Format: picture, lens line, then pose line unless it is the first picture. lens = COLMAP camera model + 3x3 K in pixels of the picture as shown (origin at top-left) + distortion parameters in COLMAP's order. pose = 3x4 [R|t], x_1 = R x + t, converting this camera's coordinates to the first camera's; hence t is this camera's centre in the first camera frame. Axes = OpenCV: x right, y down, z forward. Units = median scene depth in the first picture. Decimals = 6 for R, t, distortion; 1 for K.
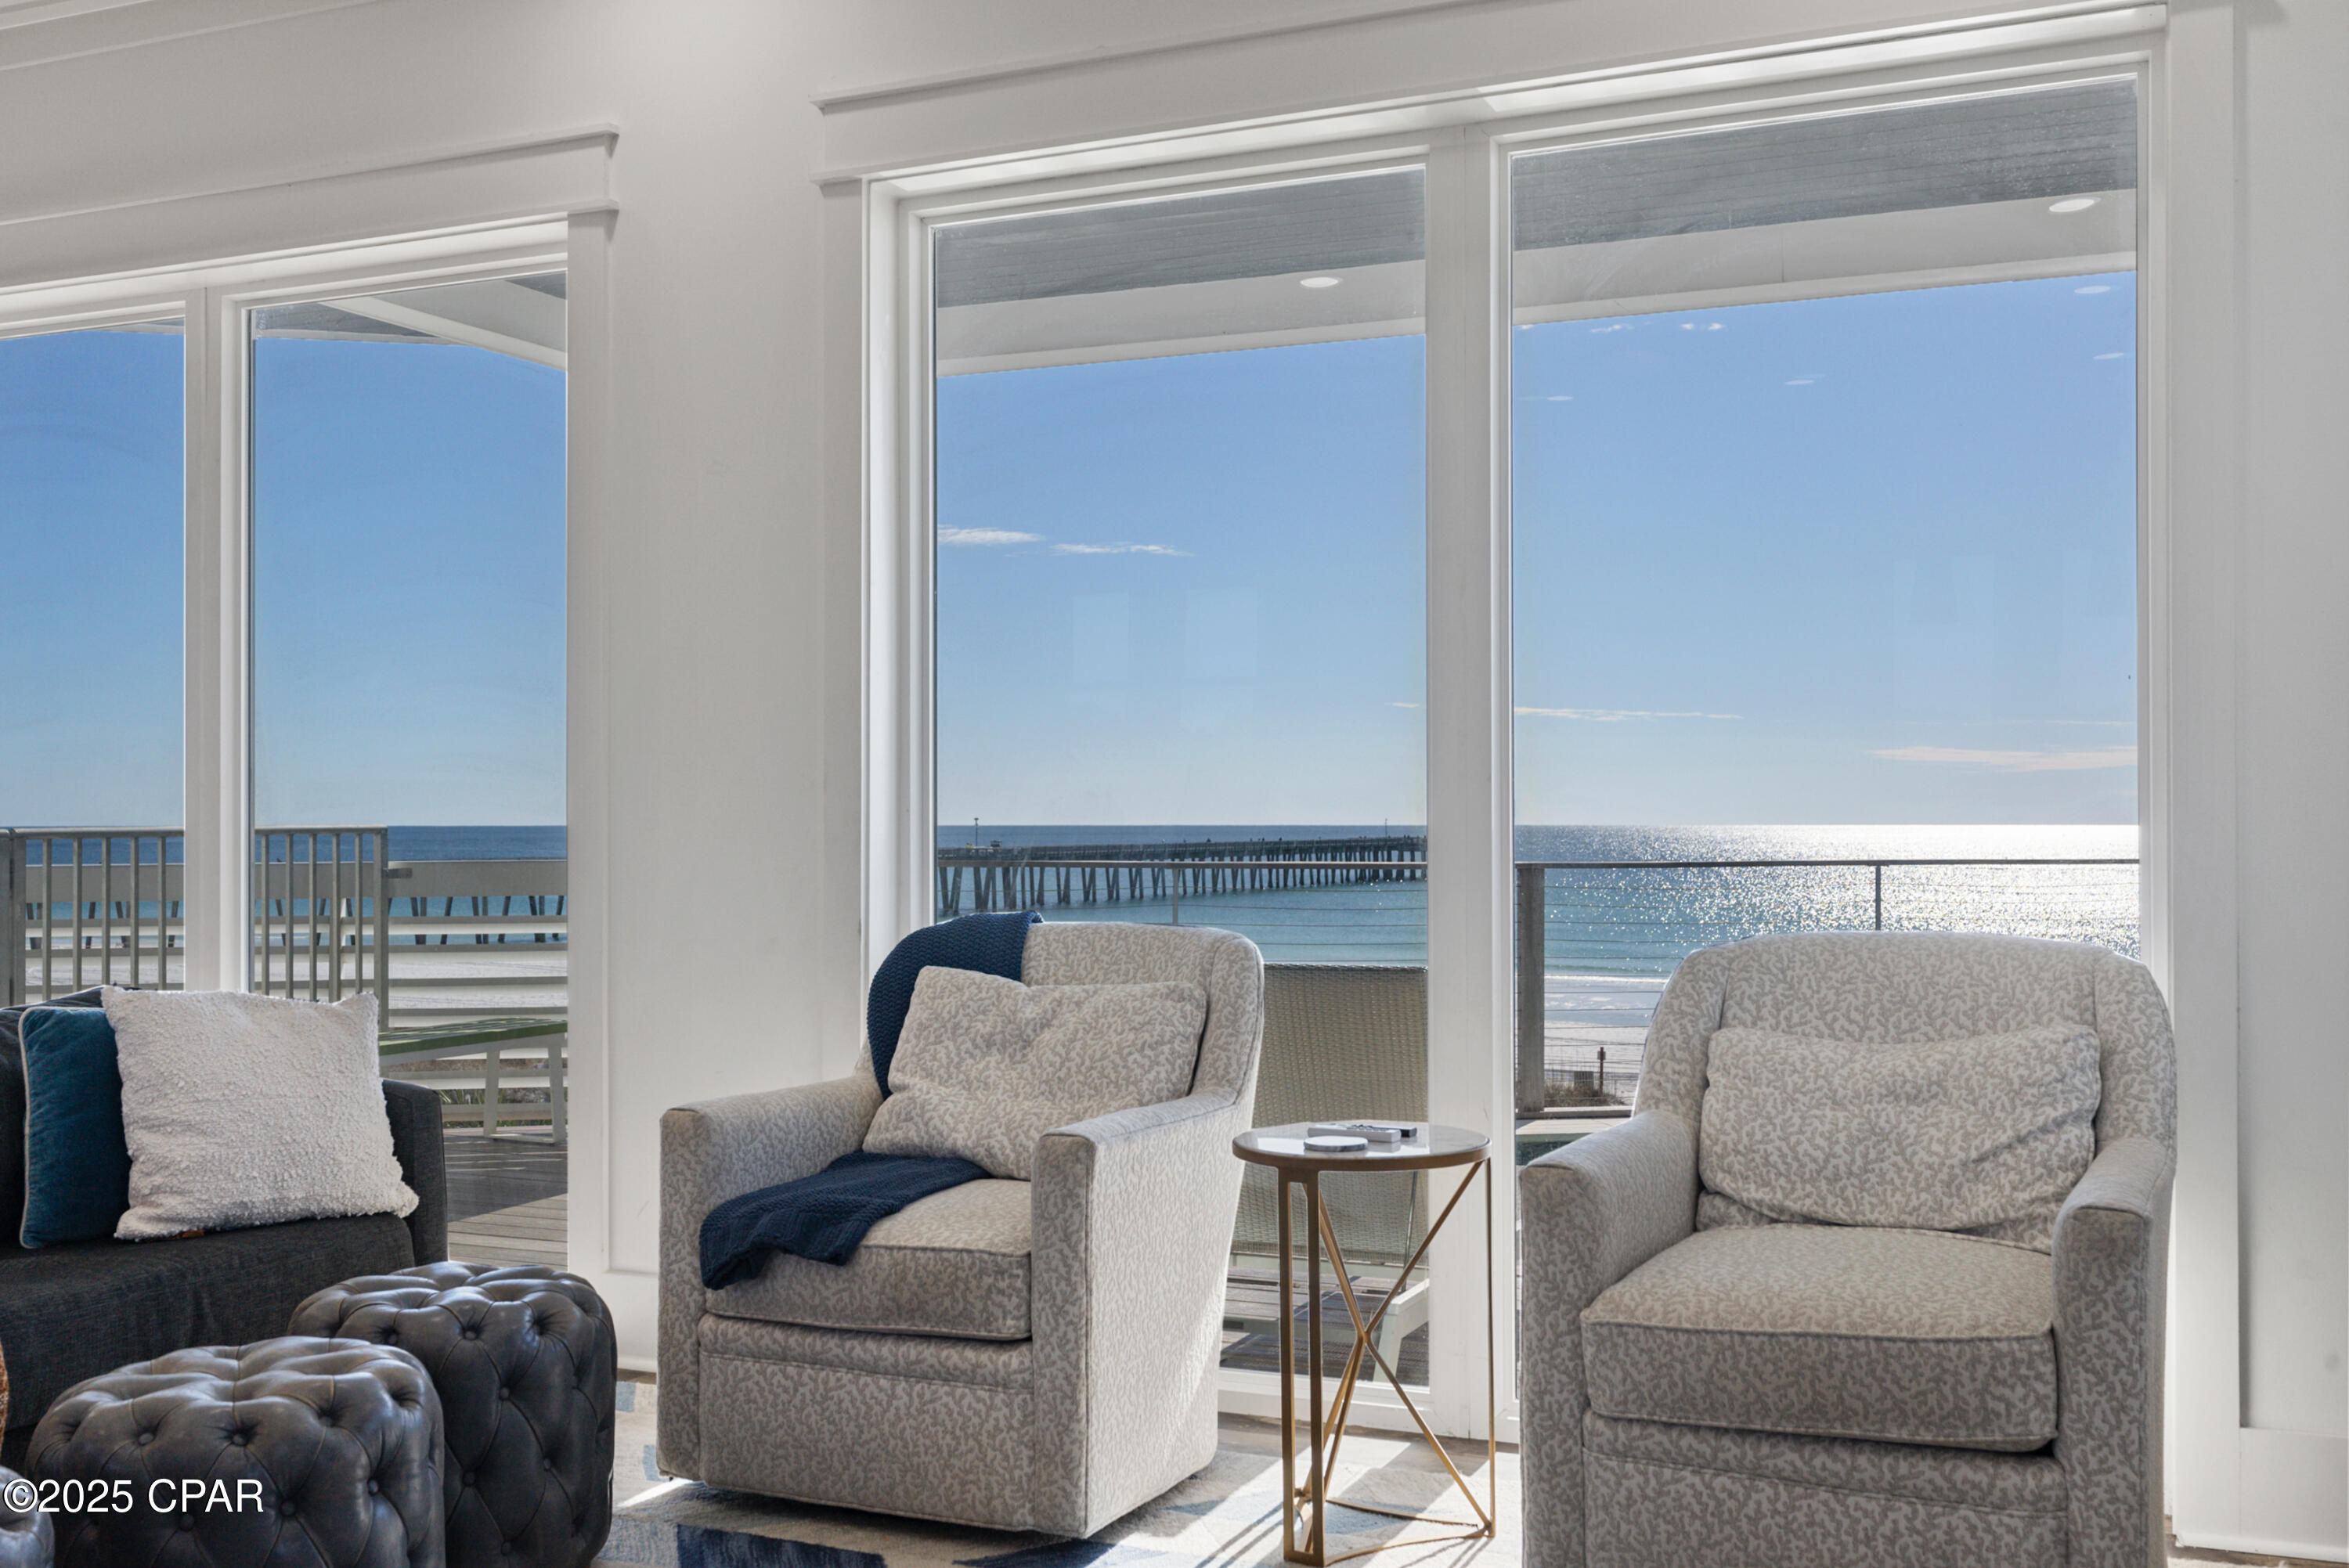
lens RADIAL K [[2298.2, 0, 1172.9], [0, 2298.2, 794.0], [0, 0, 1]] dist [-0.003000, 0.007900]
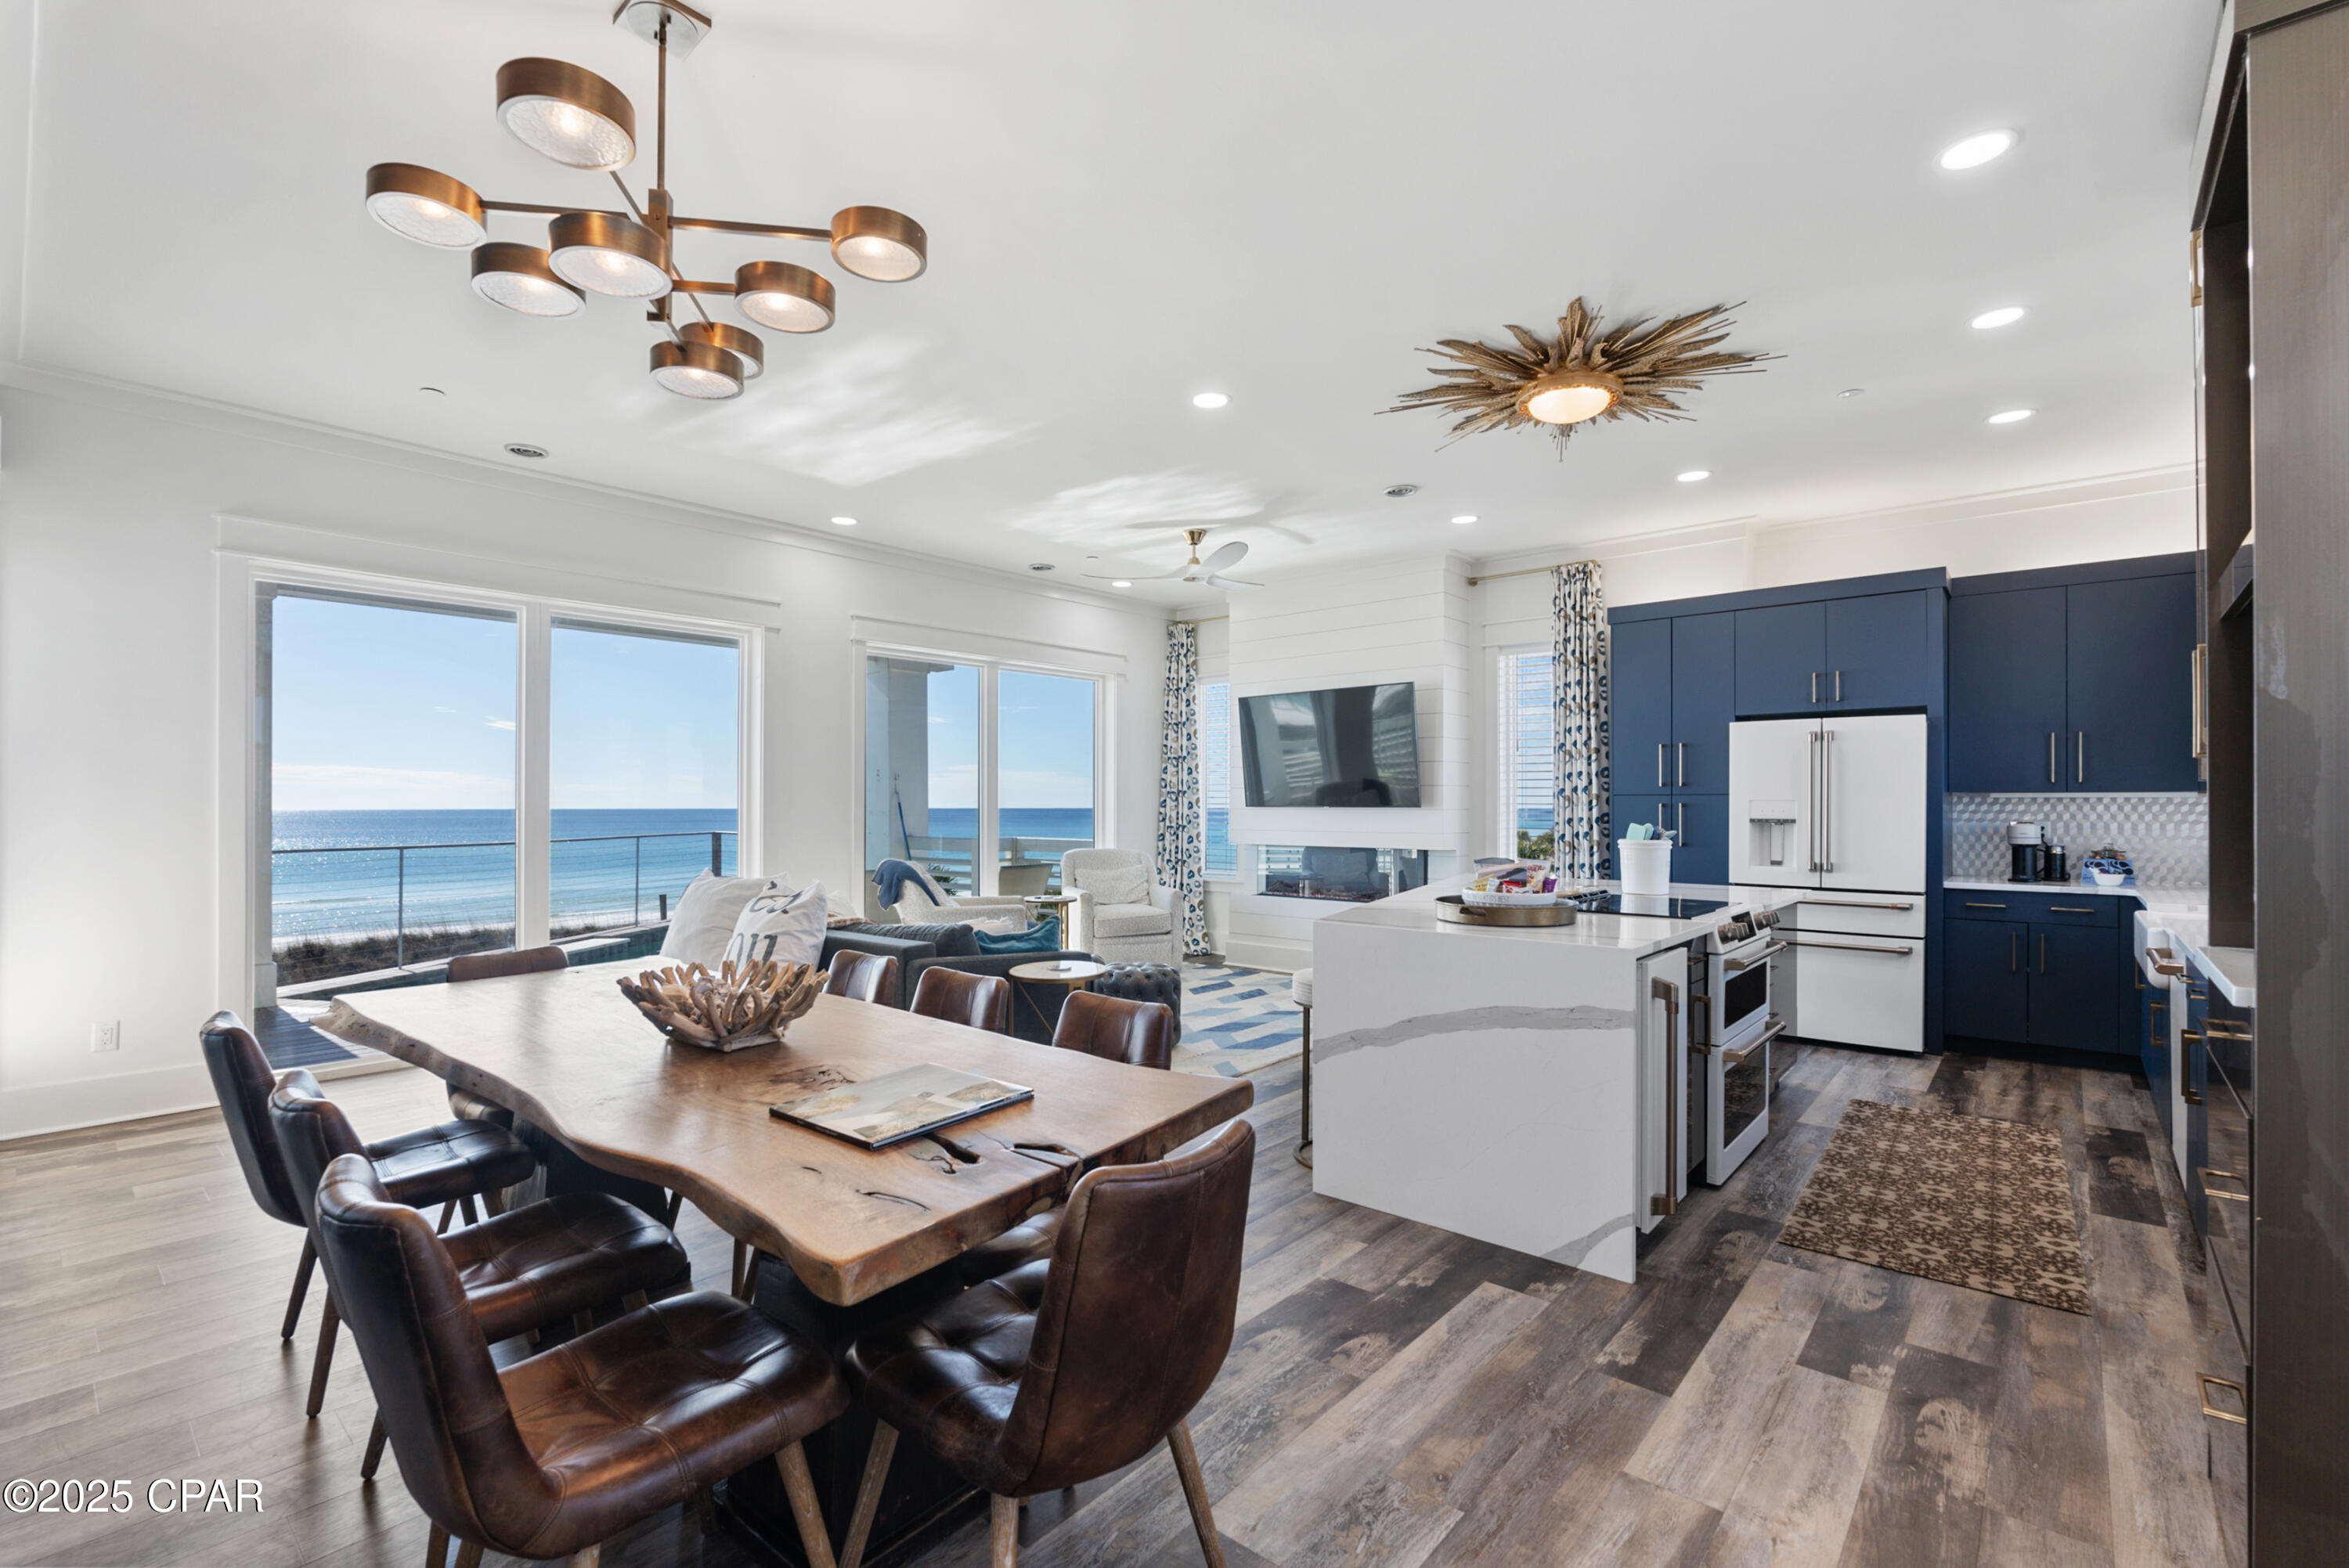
lens RADIAL K [[1025.5, 0, 1187.8], [0, 1025.5, 773.3], [0, 0, 1]] dist [-0.003081, -0.000458]
pose [[0.280357, 0.034622, 0.959271, -1.890109], [-0.011443, 0.999399, -0.032725, -0.039589], [-0.959827, -0.001802, 0.280585, 0.158839]]
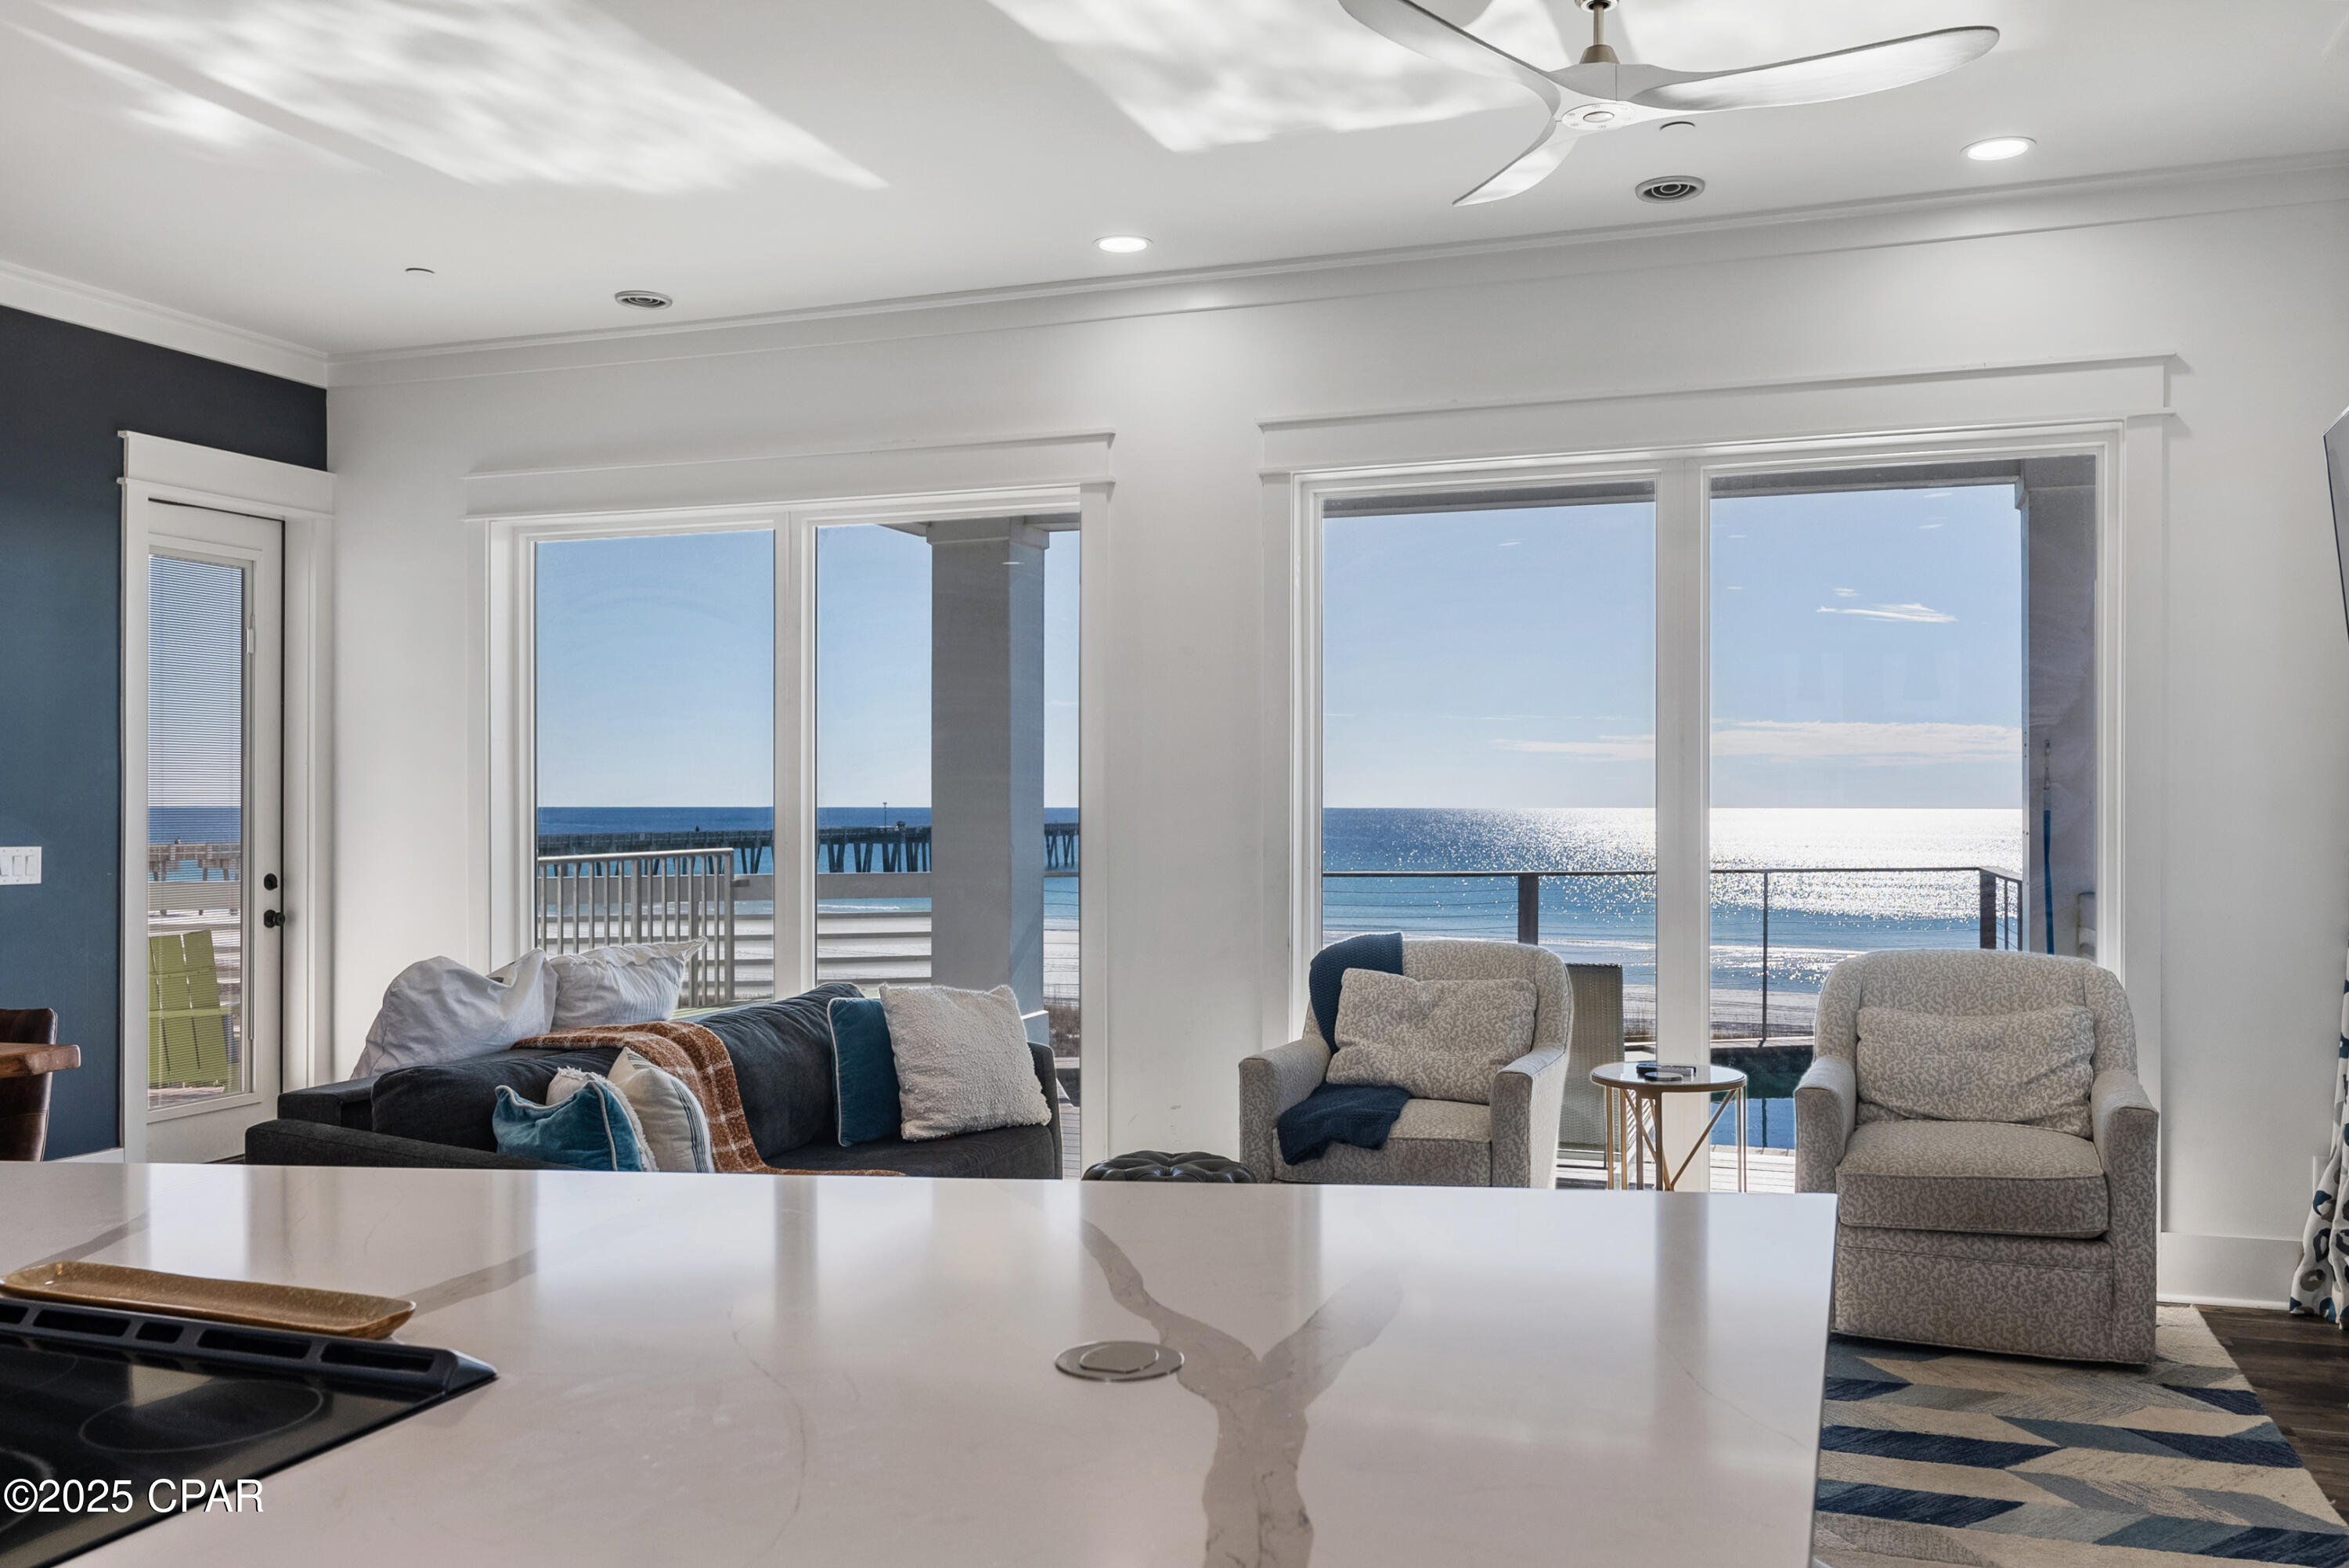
lens RADIAL K [[1892.3, 0, 1185.2], [0, 1892.3, 797.5], [0, 0, 1]] dist [-0.002403, 0.000228]
pose [[0.997455, 0.002209, 0.071263, -0.394368], [-0.002755, 0.999968, 0.007576, -0.068729], [-0.071244, -0.007753, 0.997429, -0.400549]]
